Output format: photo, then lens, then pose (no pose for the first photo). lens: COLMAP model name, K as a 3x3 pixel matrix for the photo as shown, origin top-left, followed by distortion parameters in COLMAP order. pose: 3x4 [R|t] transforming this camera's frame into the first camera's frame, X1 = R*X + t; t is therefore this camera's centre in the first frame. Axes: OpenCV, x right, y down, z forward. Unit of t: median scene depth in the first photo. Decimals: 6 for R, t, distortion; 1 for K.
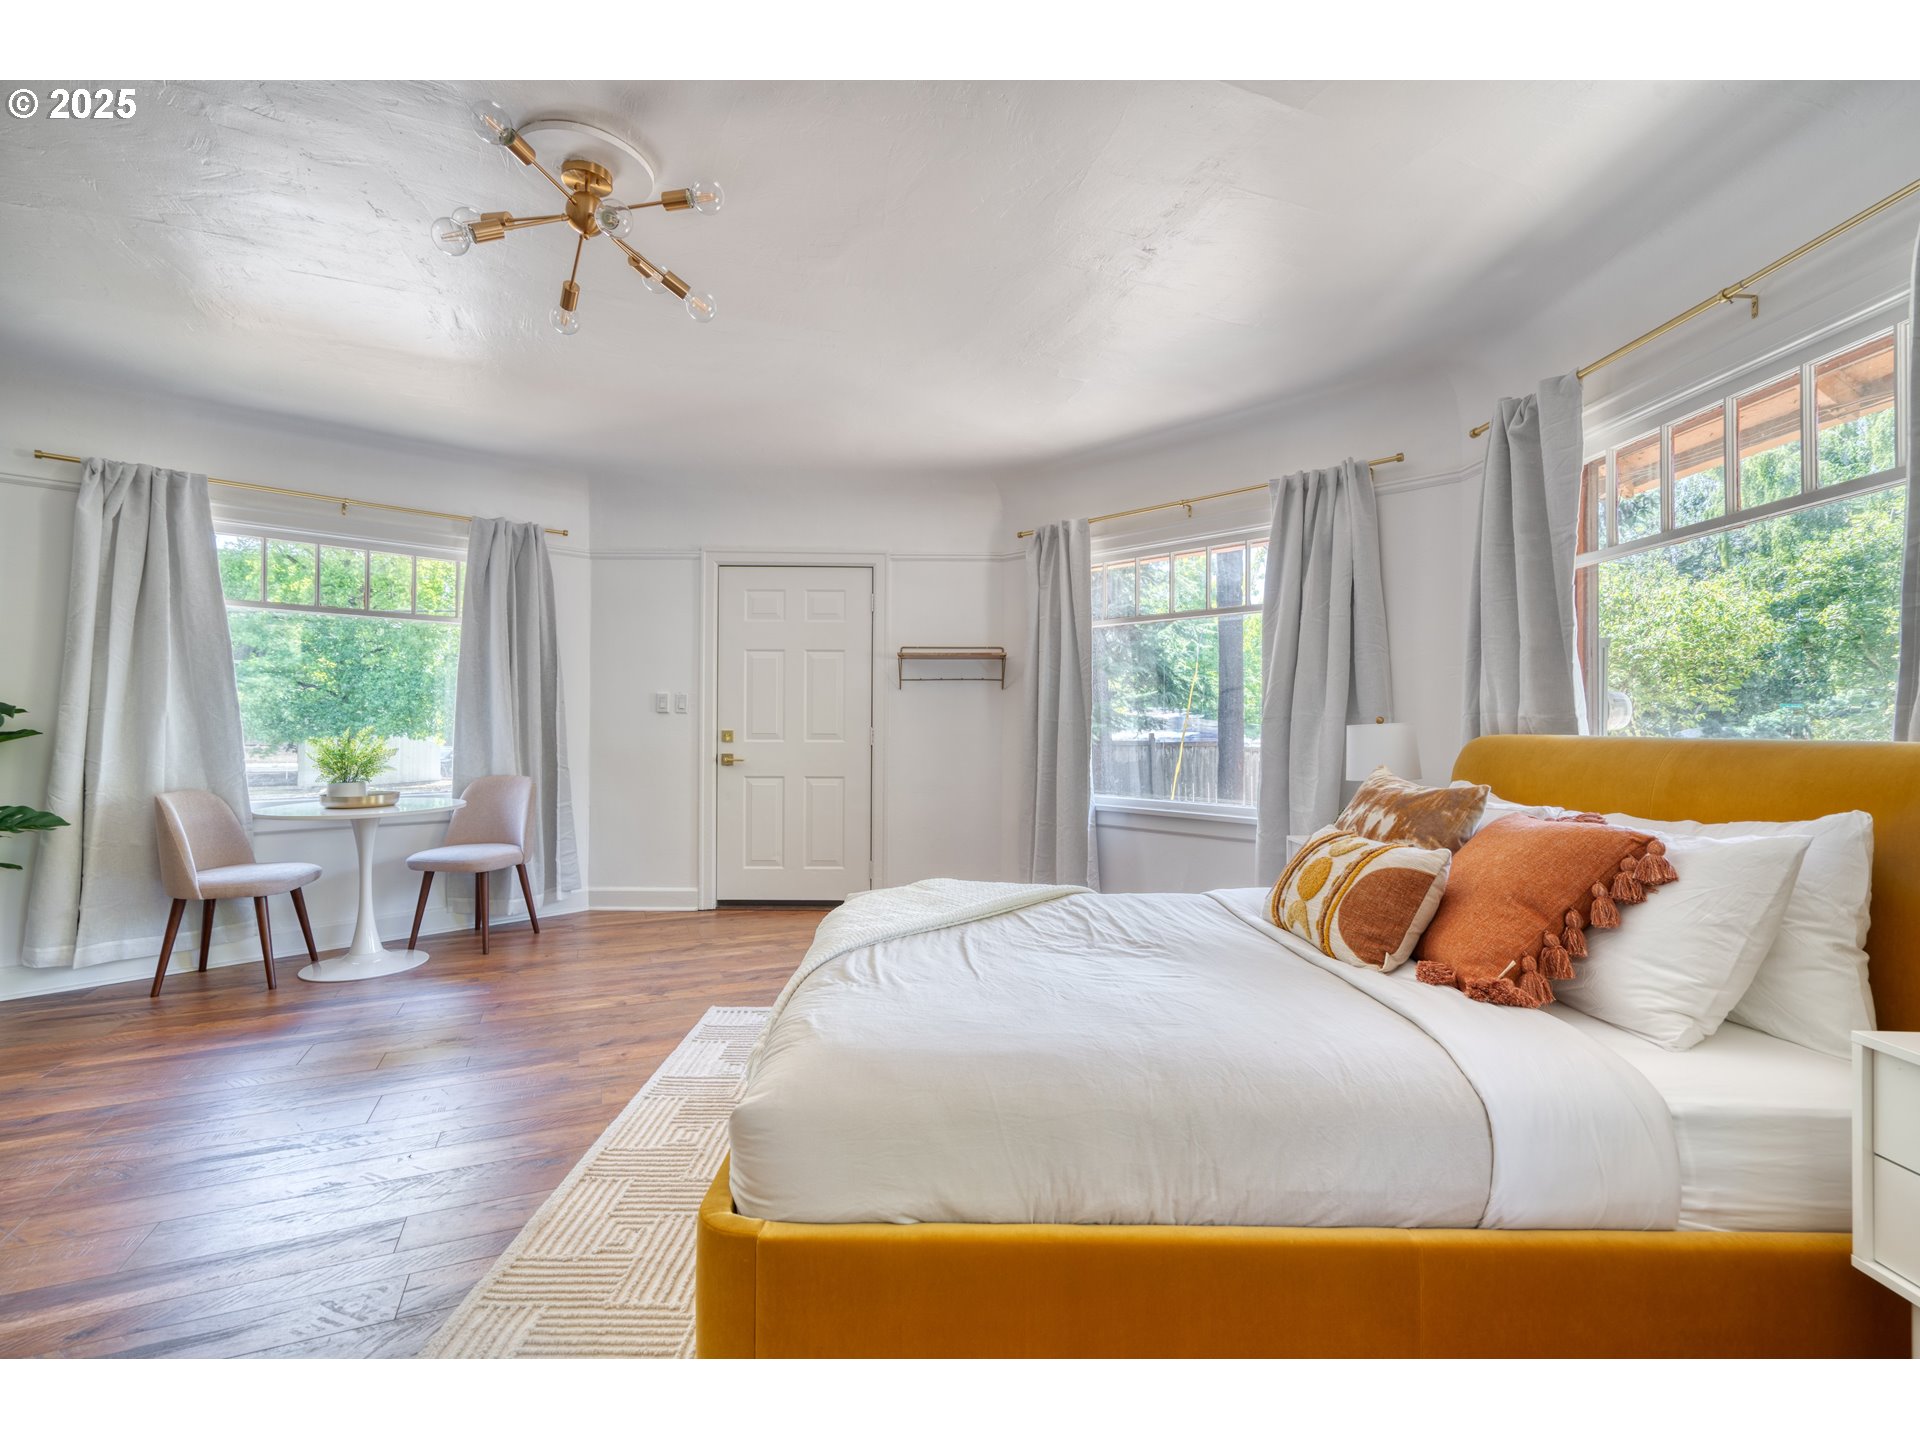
lens RADIAL K [[863.2, 0, 960.0], [0, 863.2, 720.0], [0, 0, 1]] dist [-0.005174, 0.002346]
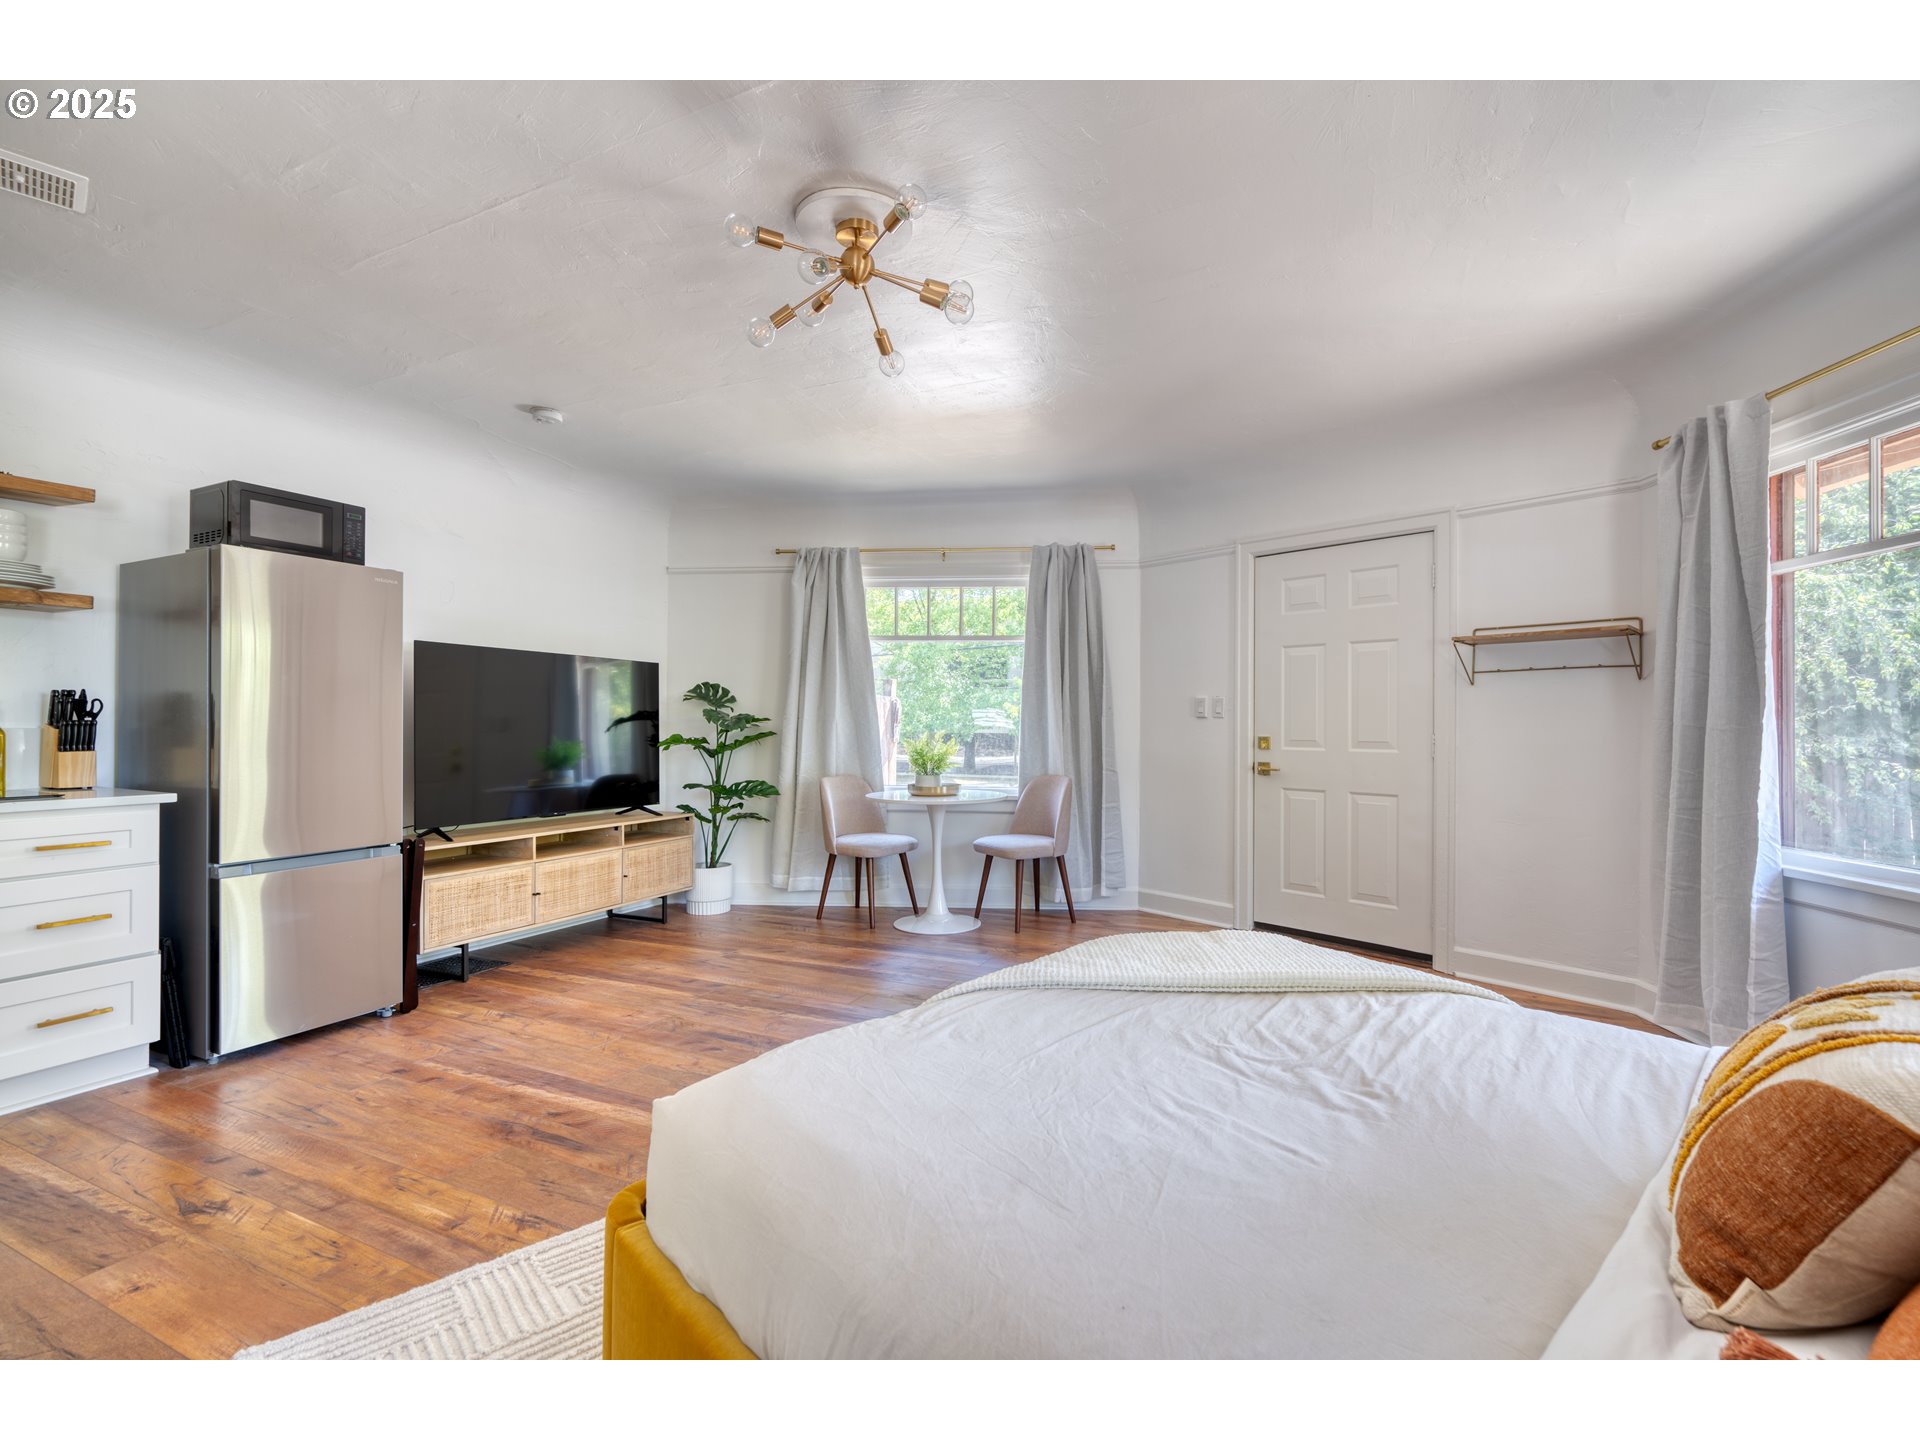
lens RADIAL K [[863.2, 0, 960.0], [0, 863.2, 720.0], [0, 0, 1]] dist [-0.005174, 0.002346]
pose [[0.664334, -0.004530, -0.747422, 0.225001], [0.000141, 0.999982, -0.005936, 0.000005], [0.747436, 0.003839, 0.664322, 0.176055]]
